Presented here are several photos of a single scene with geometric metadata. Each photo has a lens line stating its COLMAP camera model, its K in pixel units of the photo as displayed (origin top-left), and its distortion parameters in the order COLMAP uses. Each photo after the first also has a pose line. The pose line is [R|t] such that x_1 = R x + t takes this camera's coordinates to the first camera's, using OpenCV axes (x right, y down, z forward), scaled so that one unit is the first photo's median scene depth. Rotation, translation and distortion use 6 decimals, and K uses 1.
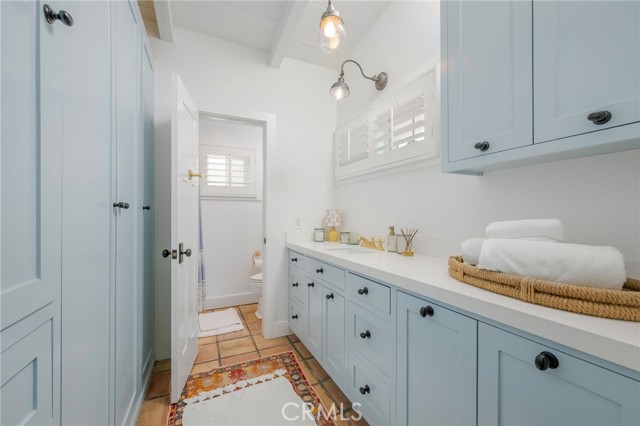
lens RADIAL K [[256.2, 0, 320.6], [0, 256.2, 213.0], [0, 0, 1]] dist [0.003446, 0.000237]
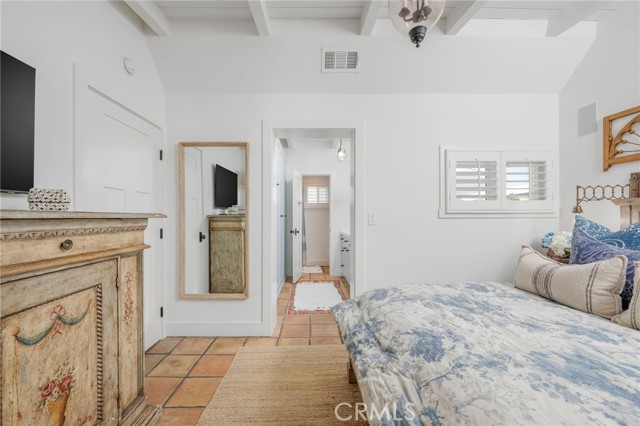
lens RADIAL K [[256.2, 0, 319.2], [0, 256.2, 216.8], [0, 0, 1]] dist [0.003446, 0.000237]
pose [[0.919348, 0.000341, -0.393446, 0.665157], [-0.000009, 1.000000, 0.000845, -0.005685], [0.393446, -0.000774, 0.919347, -1.239534]]
